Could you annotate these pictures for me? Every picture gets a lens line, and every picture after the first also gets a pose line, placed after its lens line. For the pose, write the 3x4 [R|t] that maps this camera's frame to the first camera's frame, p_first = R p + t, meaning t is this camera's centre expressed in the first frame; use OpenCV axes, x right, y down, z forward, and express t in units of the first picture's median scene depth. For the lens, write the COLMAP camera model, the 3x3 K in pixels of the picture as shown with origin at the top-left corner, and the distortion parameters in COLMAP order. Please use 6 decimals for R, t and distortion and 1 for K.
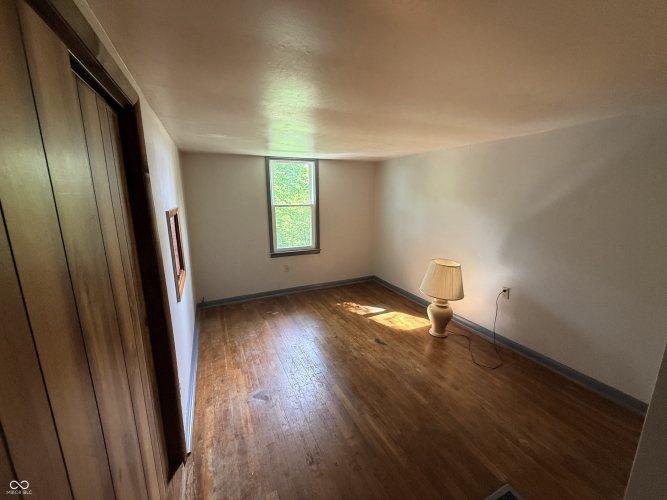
lens RADIAL K [[266.1, 0, 330.9], [0, 266.1, 248.6], [0, 0, 1]] dist [-0.000105, -0.000022]
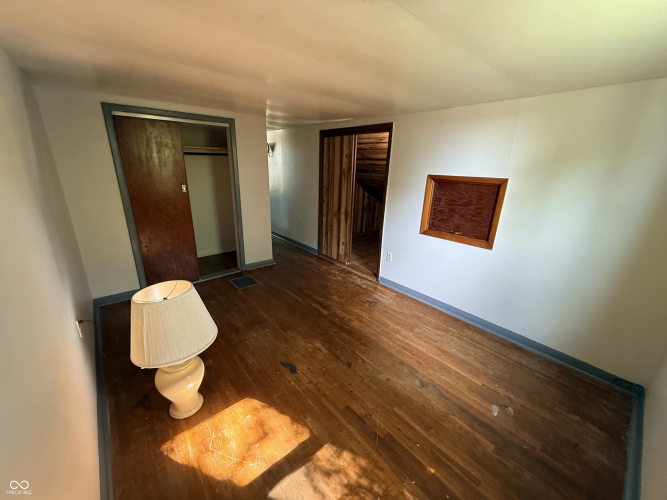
lens RADIAL K [[266.1, 0, 331.8], [0, 266.1, 249.2], [0, 0, 1]] dist [-0.000105, -0.000022]
pose [[-0.959654, 0.068646, -0.272674, 0.264616], [-0.075309, 0.871565, 0.484461, -0.316769], [0.270910, 0.485450, -0.831232, 1.570251]]
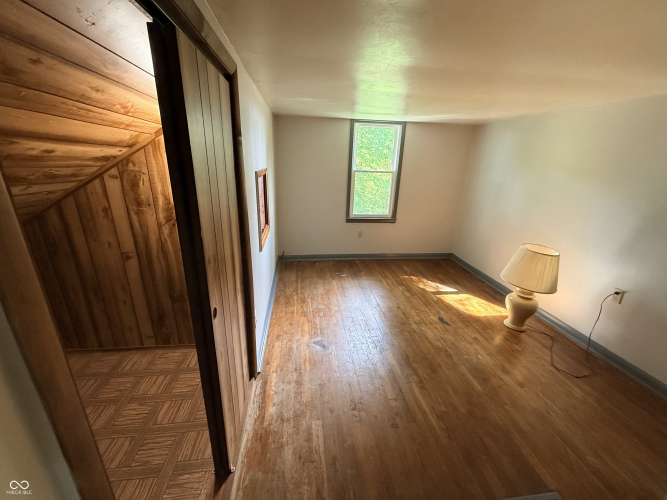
lens RADIAL K [[266.1, 0, 330.8], [0, 266.1, 248.4], [0, 0, 1]] dist [-0.000105, -0.000022]
pose [[0.950410, 0.132309, -0.281453, 0.034394], [-0.097318, 0.986066, 0.134918, -0.000313], [0.295382, -0.100837, 0.950043, -0.012482]]
